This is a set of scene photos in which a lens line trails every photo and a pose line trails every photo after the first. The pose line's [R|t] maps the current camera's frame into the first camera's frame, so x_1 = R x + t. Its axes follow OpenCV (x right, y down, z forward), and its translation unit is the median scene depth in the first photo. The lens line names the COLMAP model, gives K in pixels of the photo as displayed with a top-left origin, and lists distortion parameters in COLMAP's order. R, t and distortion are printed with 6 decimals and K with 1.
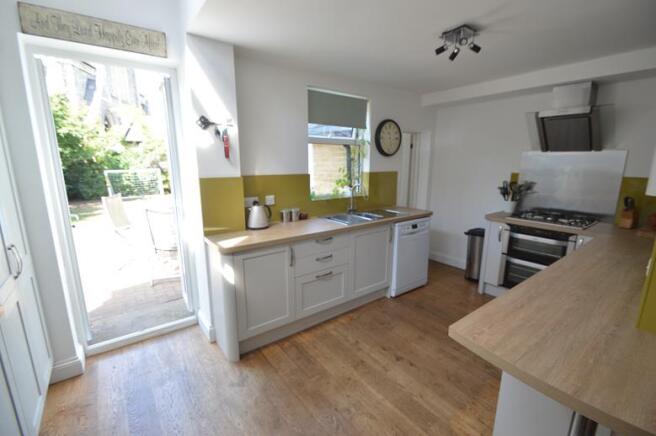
lens RADIAL K [[294.7, 0, 328.0], [0, 294.7, 220.2], [0, 0, 1]] dist [-0.003265, -0.000897]
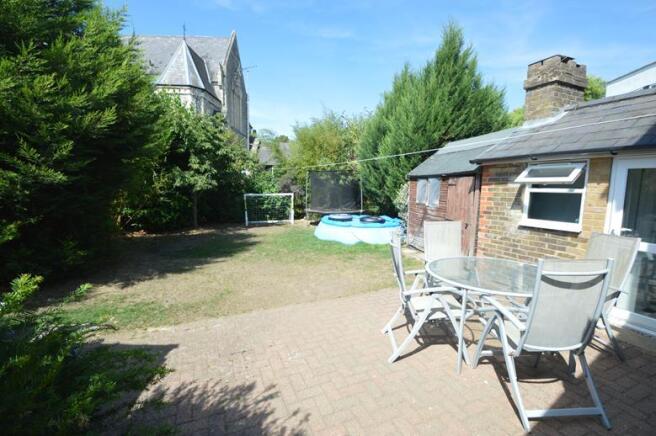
lens RADIAL K [[294.7, 0, 328.0], [0, 294.7, 219.8], [0, 0, 1]] dist [-0.003265, -0.000897]
pose [[0.974029, 0.030761, -0.224323, -0.242011], [-0.048894, 0.995929, -0.075730, -0.020752], [0.221080, 0.084731, 0.971568, 0.104211]]
